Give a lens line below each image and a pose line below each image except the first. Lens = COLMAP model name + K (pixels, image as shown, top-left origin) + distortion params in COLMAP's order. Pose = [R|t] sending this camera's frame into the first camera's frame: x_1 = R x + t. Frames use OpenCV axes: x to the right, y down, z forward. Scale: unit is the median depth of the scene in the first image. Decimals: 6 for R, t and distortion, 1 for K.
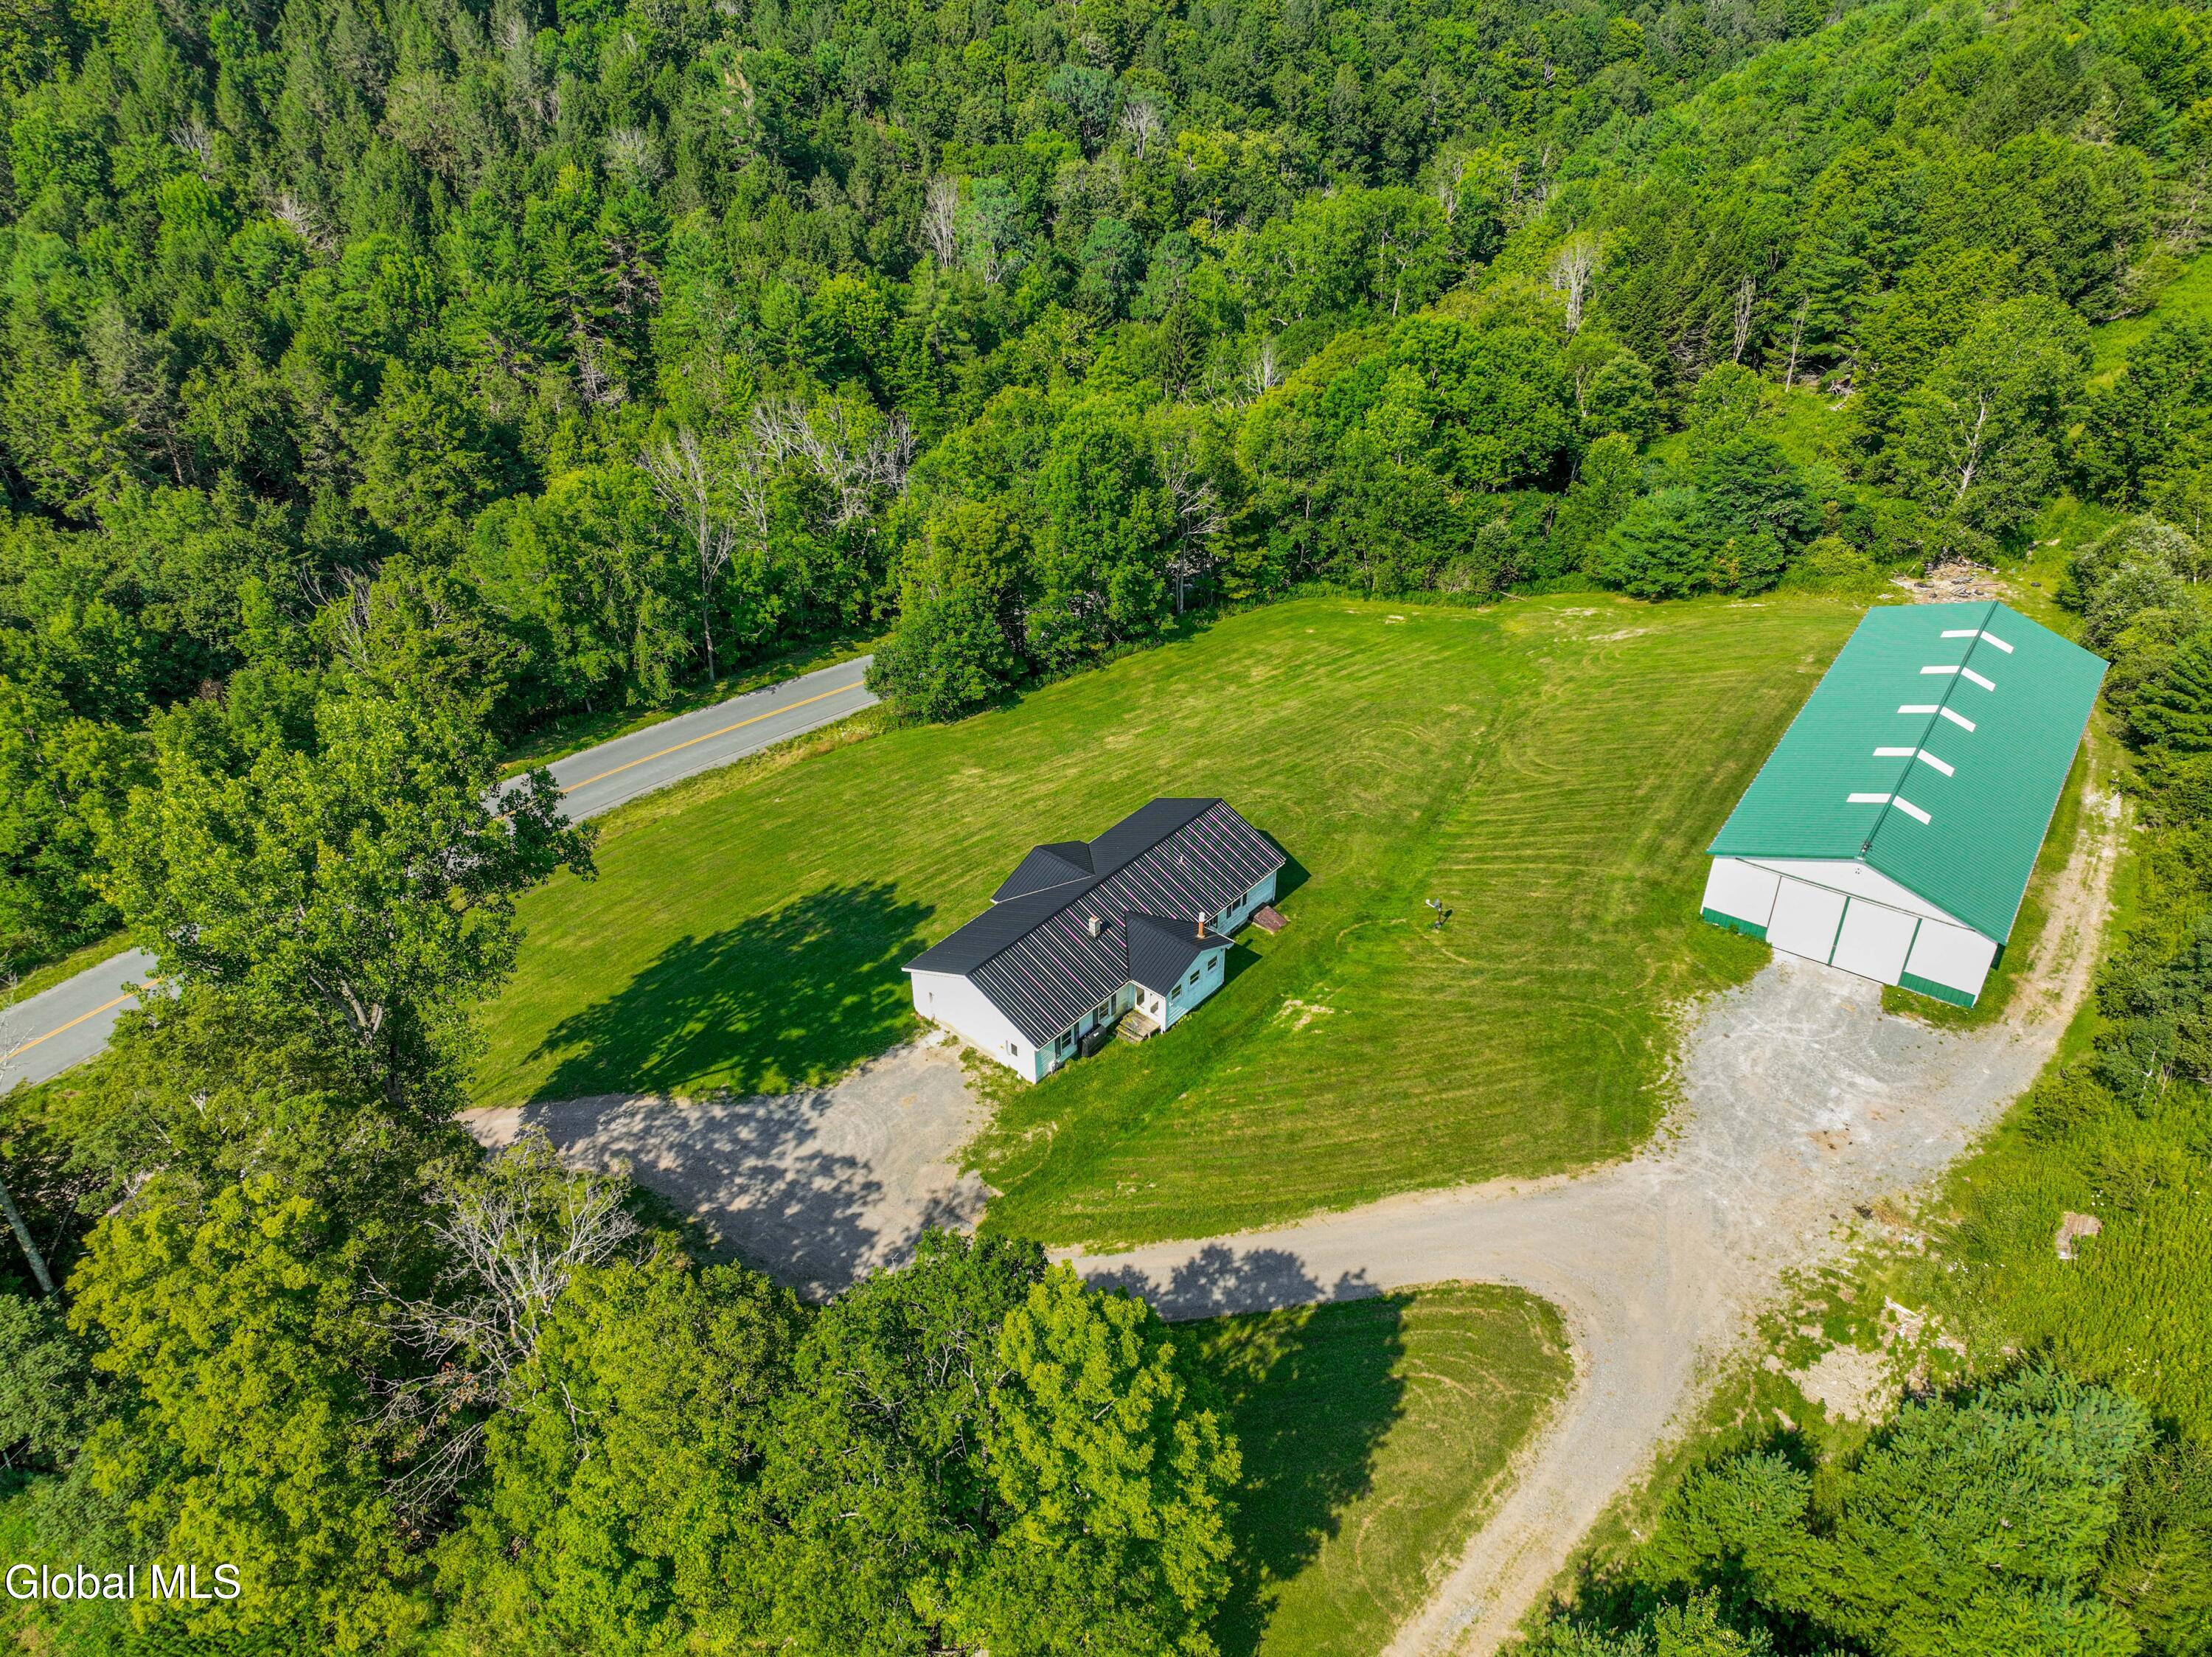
lens RADIAL K [[1539.6, 0, 1108.0], [0, 1539.6, 823.0], [0, 0, 1]] dist [0.002372, 0.009782]
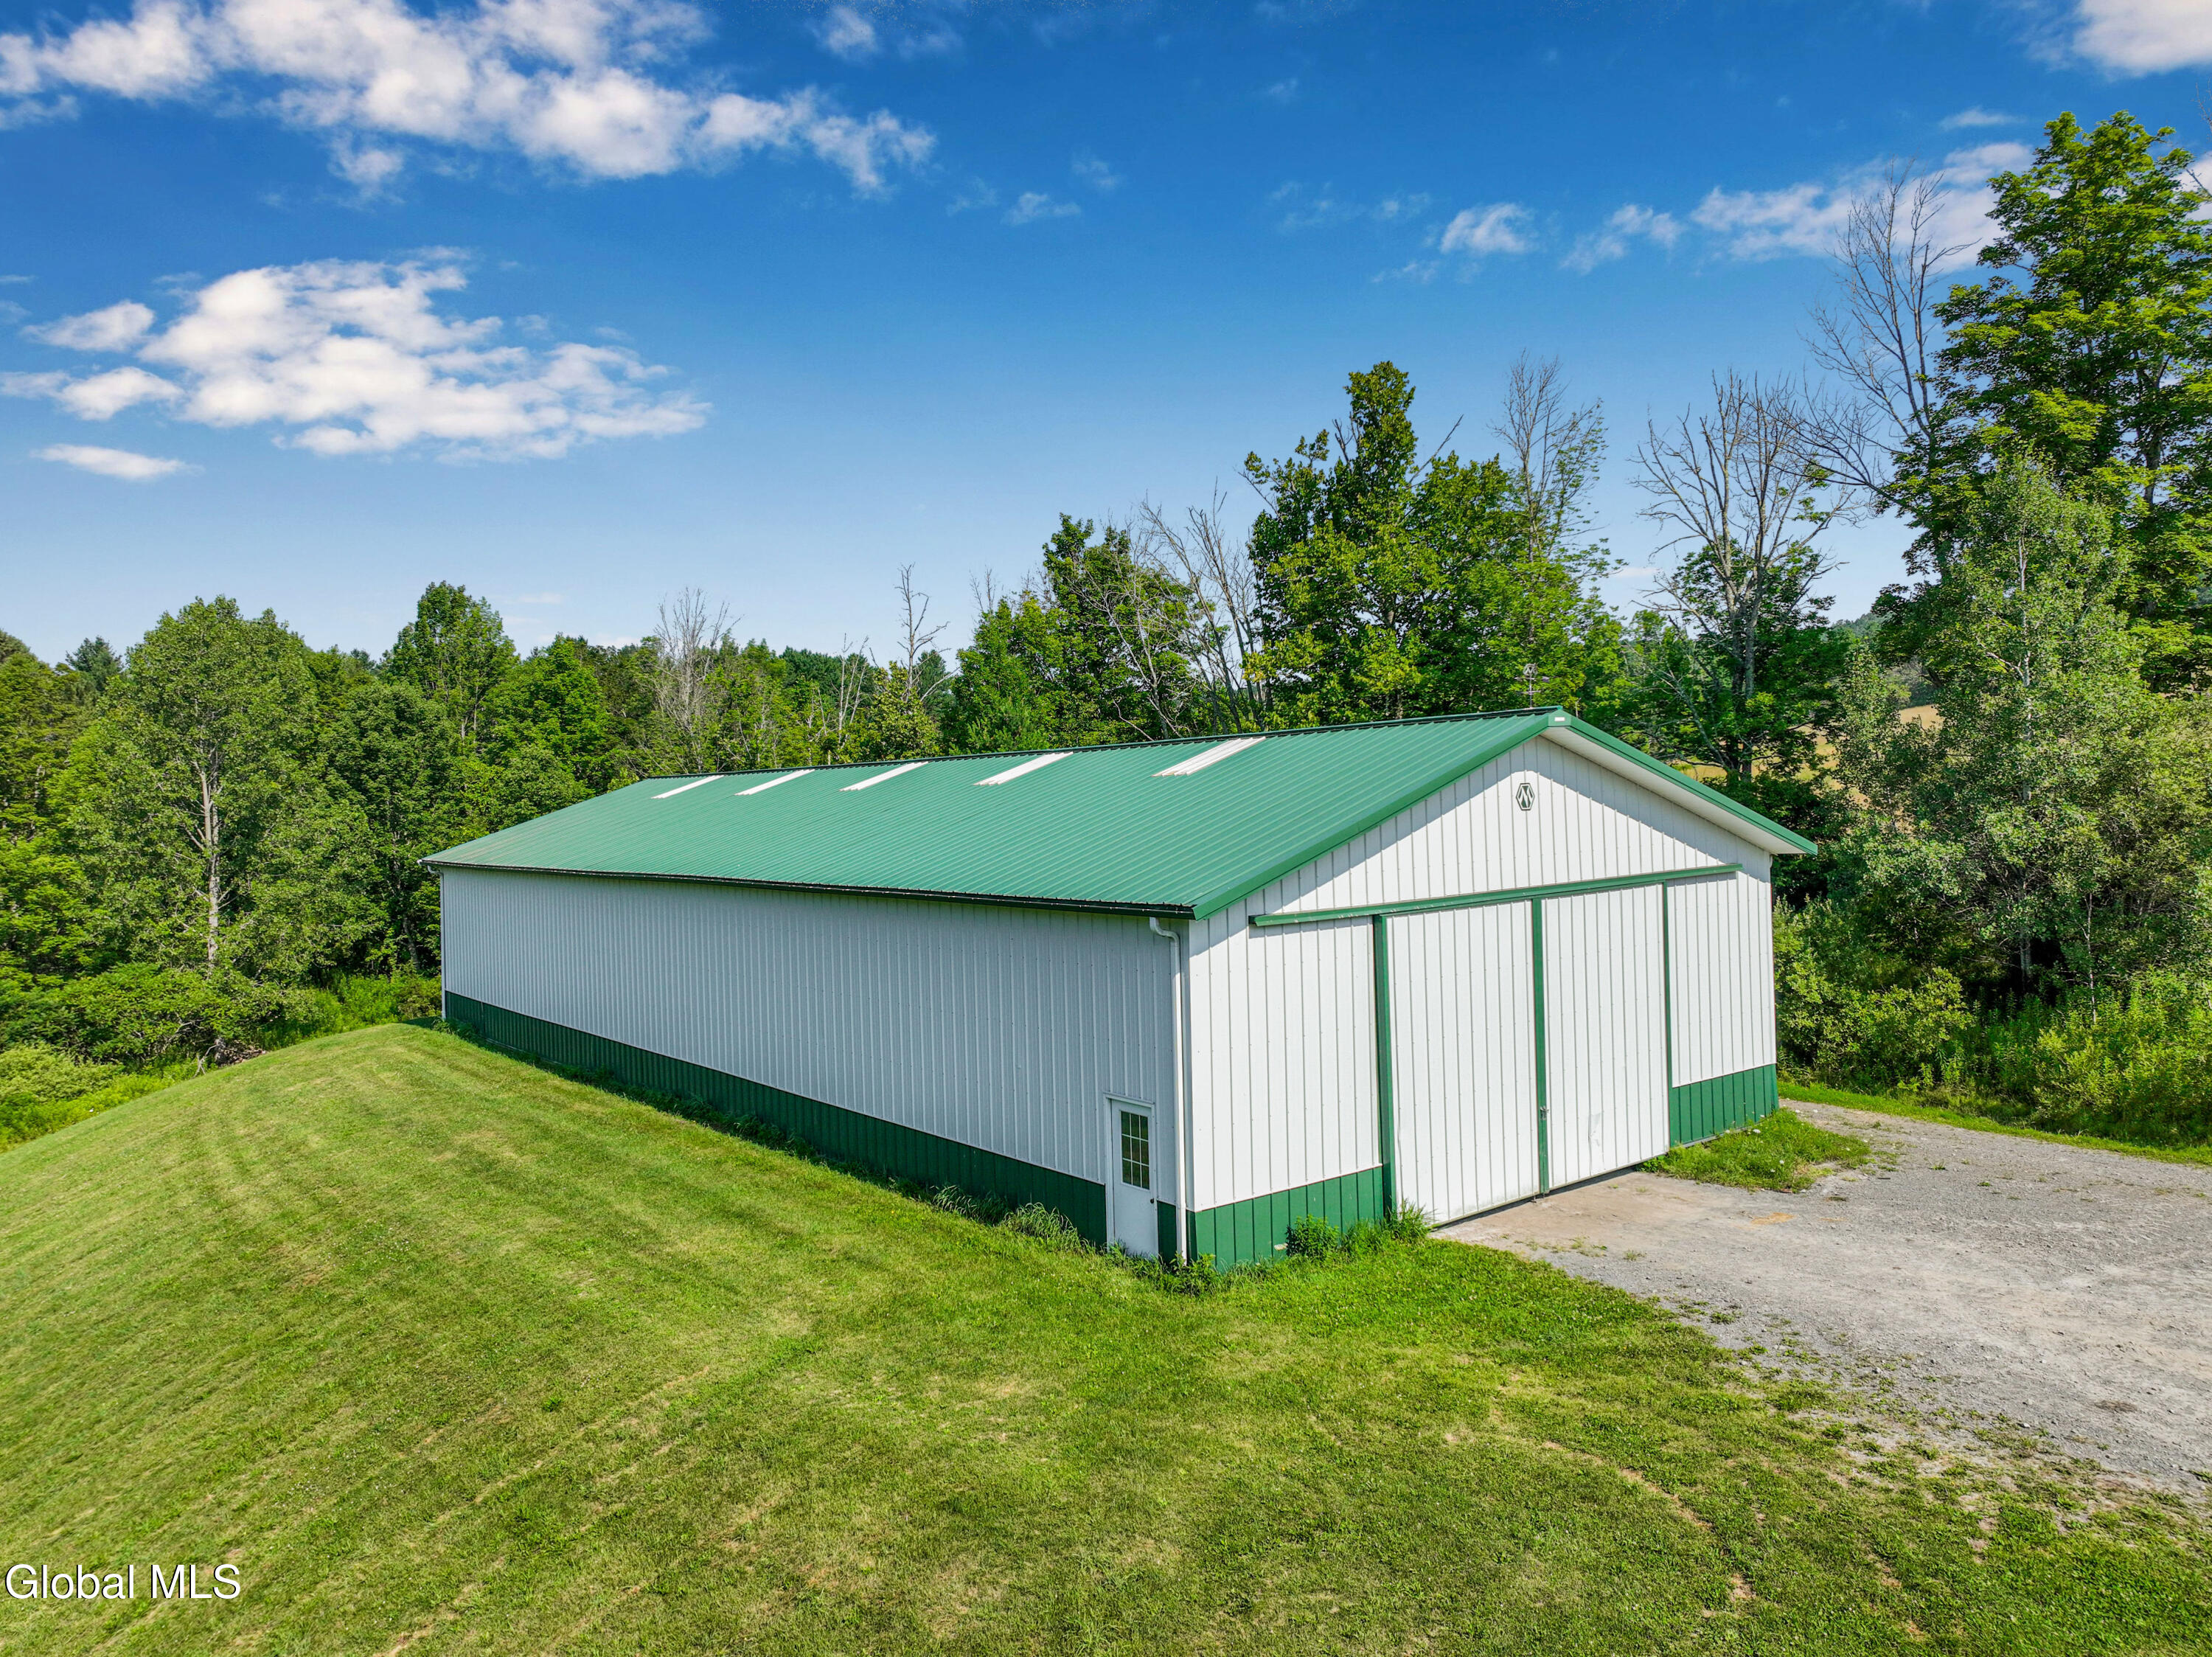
lens RADIAL K [[1539.6, 0, 1108.0], [0, 1539.6, 823.0], [0, 0, 1]] dist [0.002372, 0.009782]
pose [[0.292444, 0.006151, 0.956263, 0.161941], [0.554283, 0.813778, -0.174745, 0.038900], [-0.779260, 0.581143, 0.234575, 0.910925]]
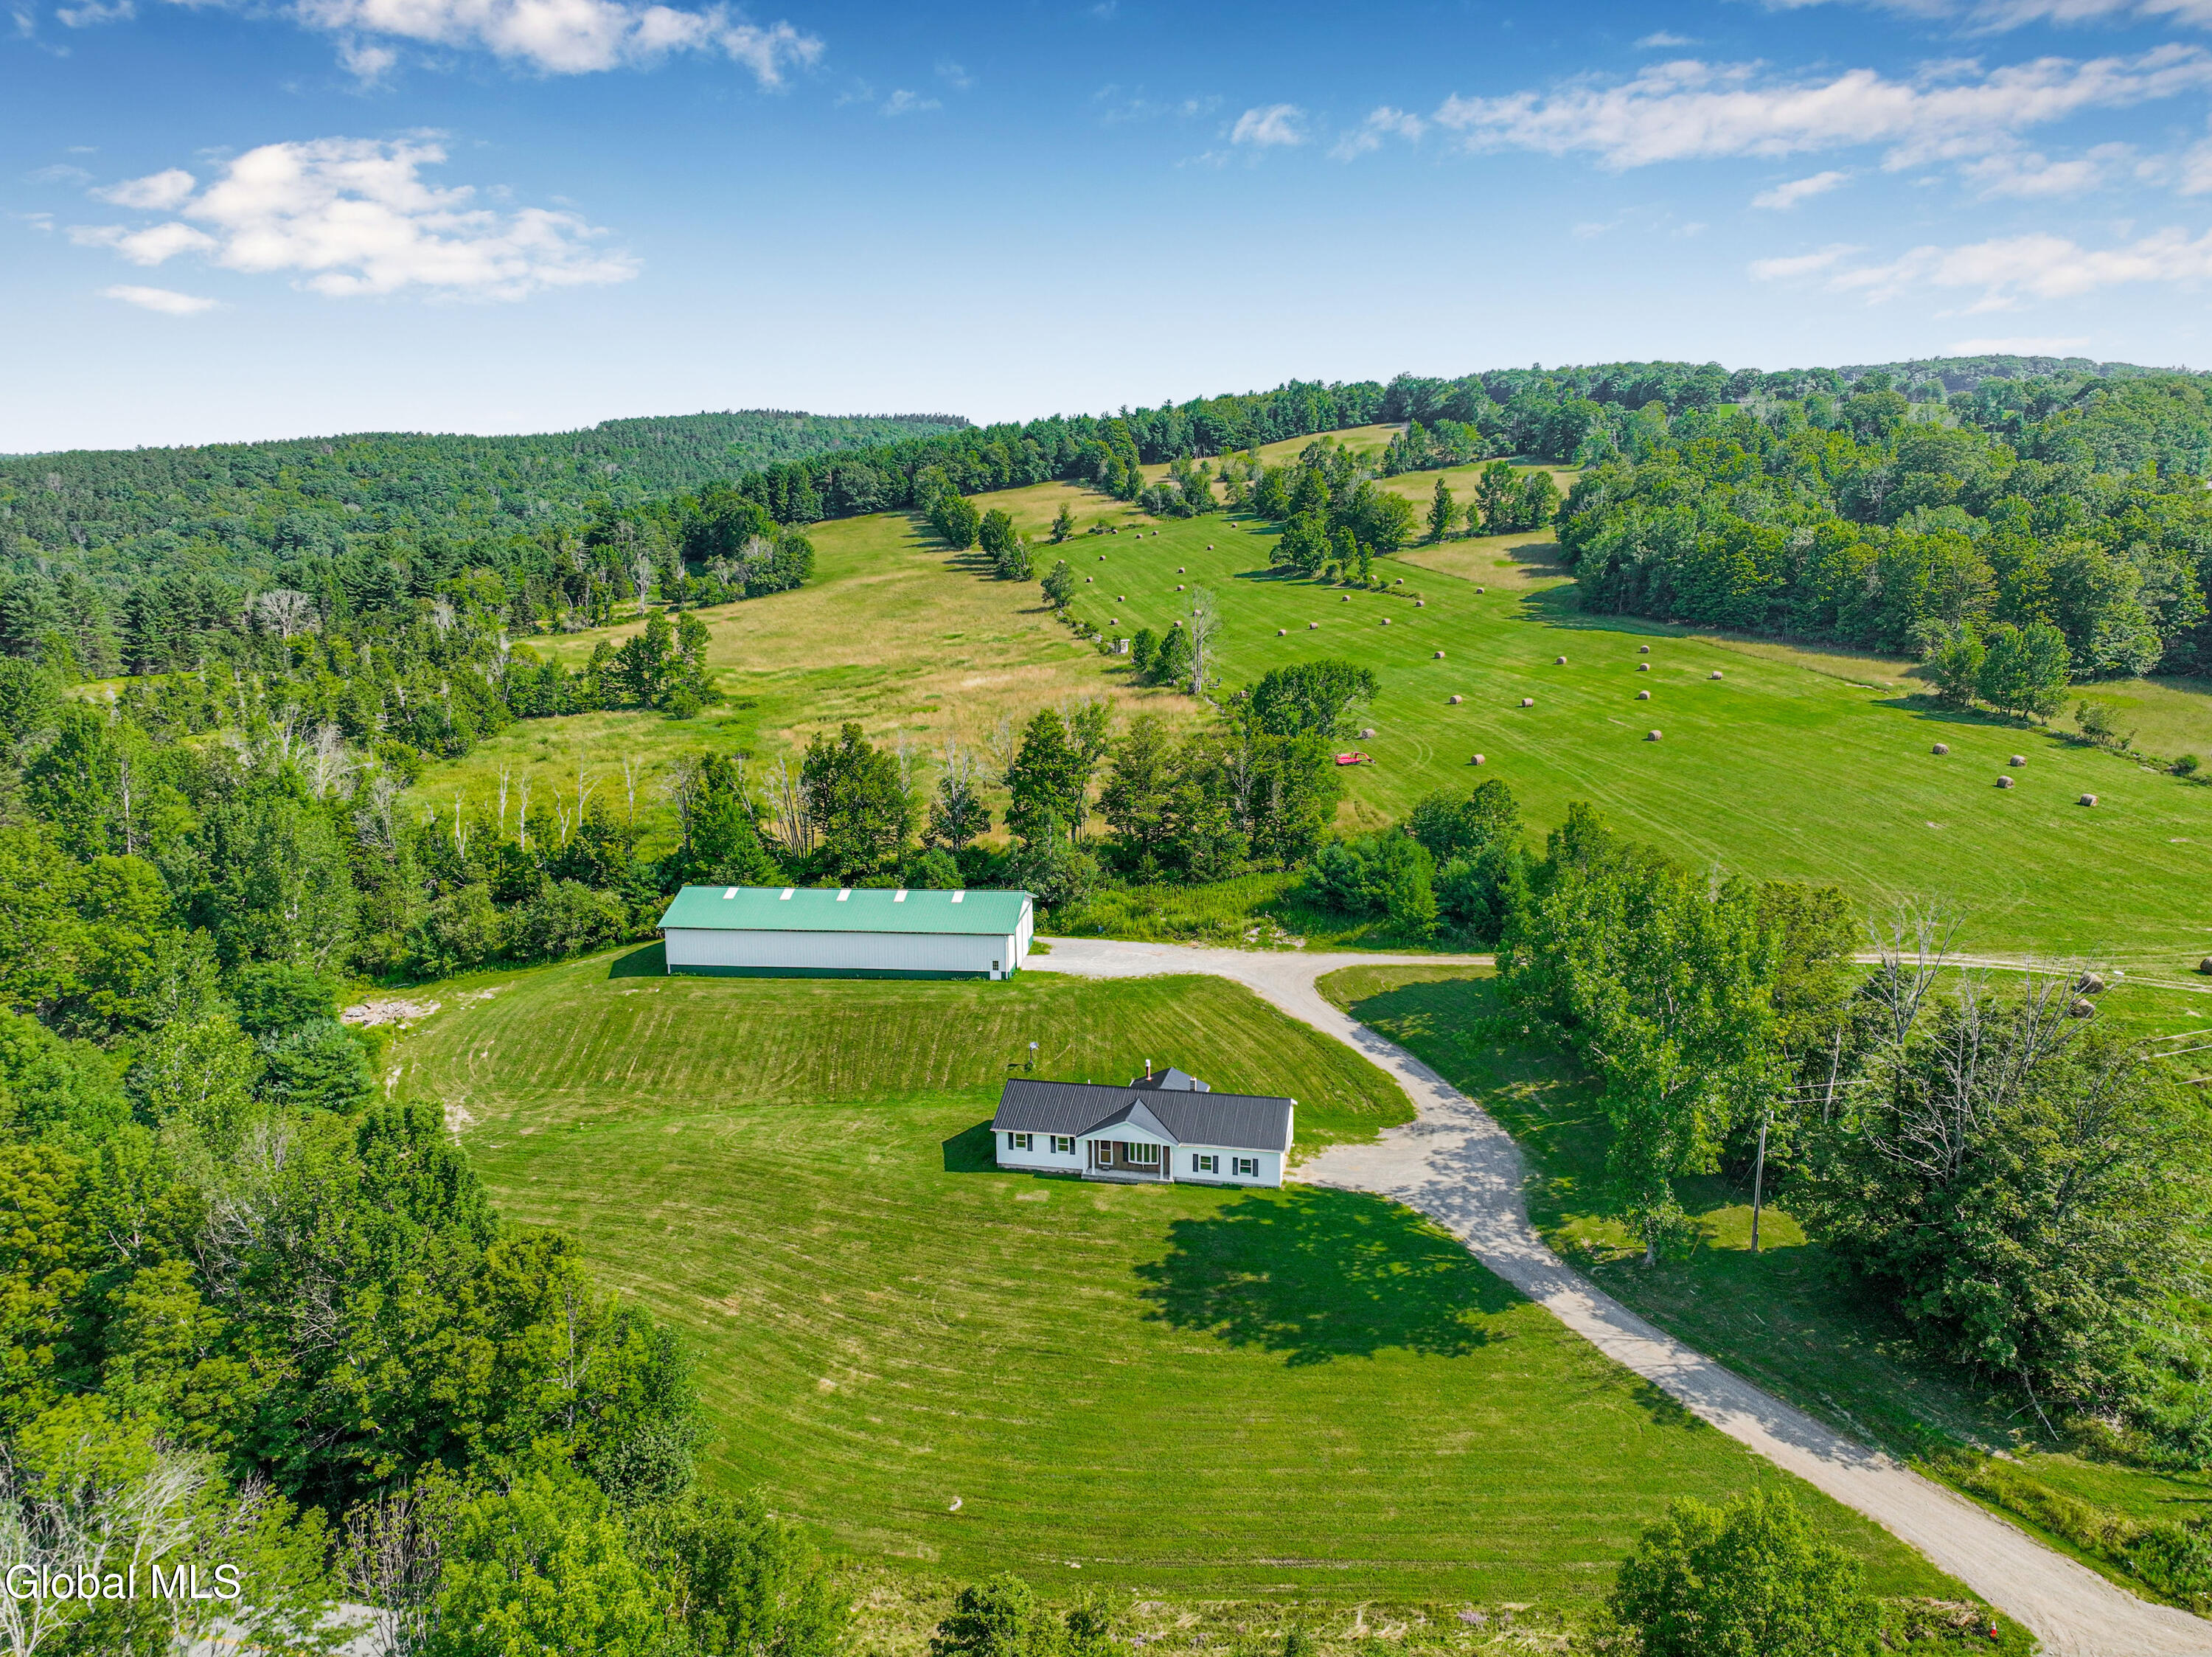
lens RADIAL K [[1539.6, 0, 1108.0], [0, 1539.6, 823.0], [0, 0, 1]] dist [0.002372, 0.009782]
pose [[-0.481161, -0.135934, 0.866029, -1.138178], [0.514450, 0.756118, 0.404507, -0.711881], [-0.709807, 0.640162, -0.293883, 1.307295]]
